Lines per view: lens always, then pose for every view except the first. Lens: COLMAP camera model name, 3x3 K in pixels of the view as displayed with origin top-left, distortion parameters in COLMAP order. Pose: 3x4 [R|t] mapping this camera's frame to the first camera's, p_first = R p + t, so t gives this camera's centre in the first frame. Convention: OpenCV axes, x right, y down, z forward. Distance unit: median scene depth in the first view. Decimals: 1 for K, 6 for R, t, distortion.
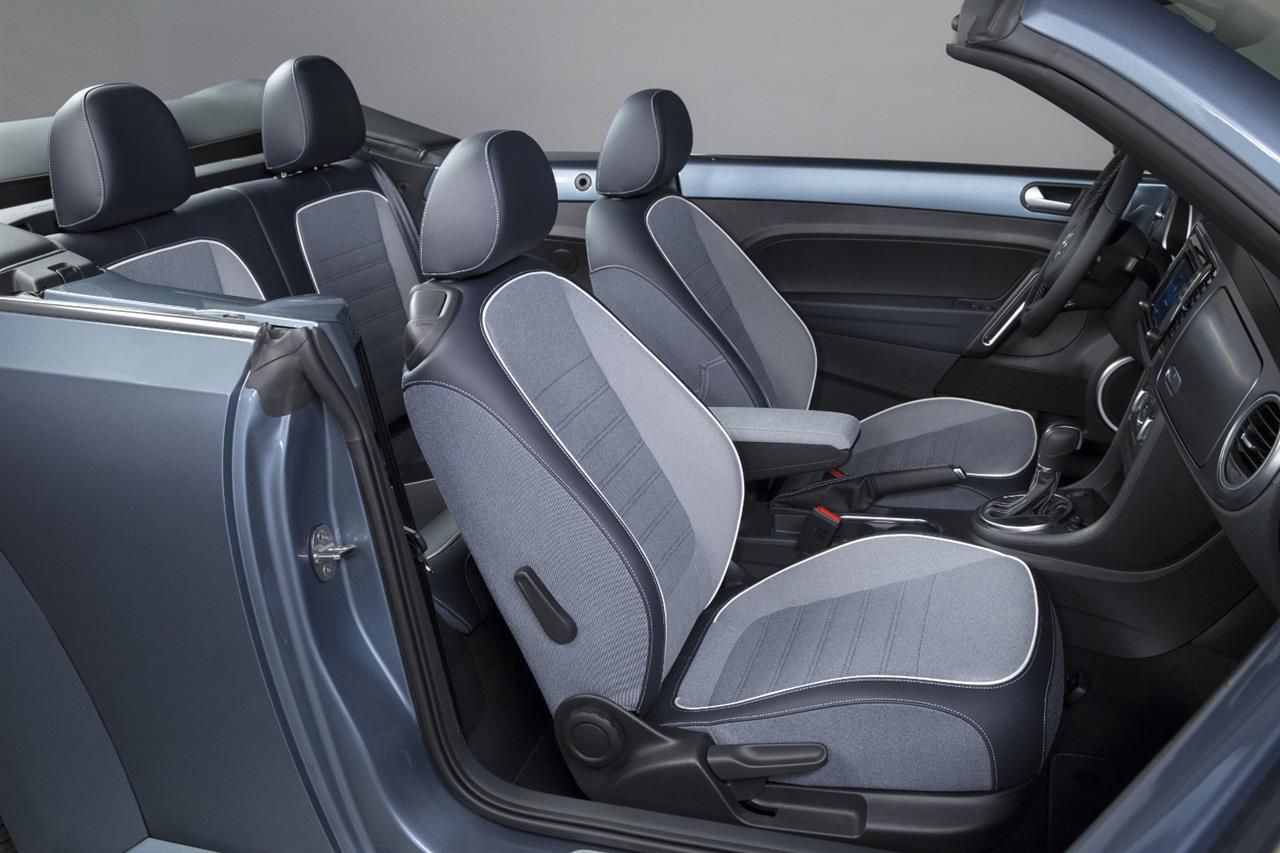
lens RADIAL K [[1296.0, 0, 641.9], [0, 1296.0, 428.8], [0, 0, 1]] dist [0.001050, 0.000000]
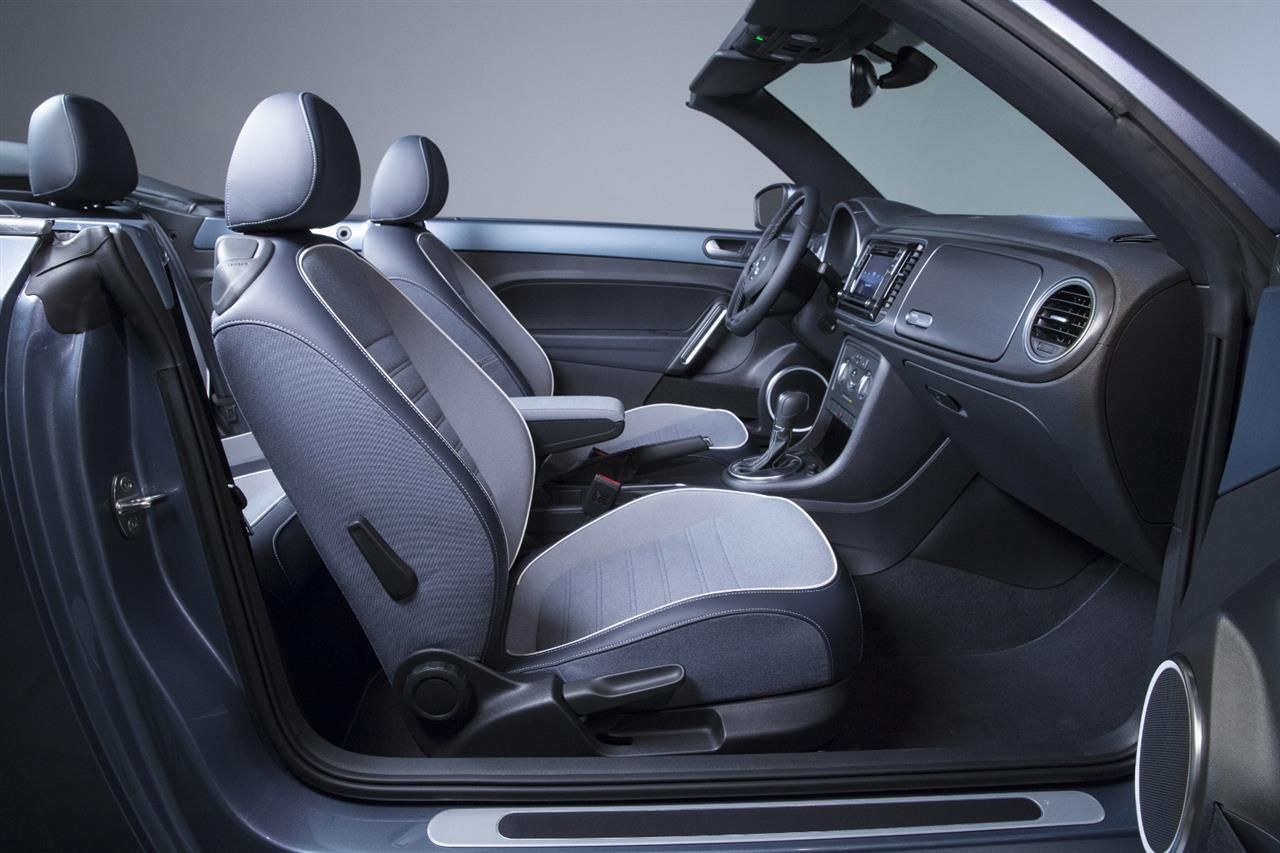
lens RADIAL K [[896.7, 0, 636.1], [0, 896.7, 424.4], [0, 0, 1]] dist [-0.046378, 0.010595]
pose [[0.943829, -0.041597, 0.327806, -0.101779], [0.076070, 0.992751, -0.093049, 0.106457], [-0.321560, 0.112758, 0.940152, 0.290916]]
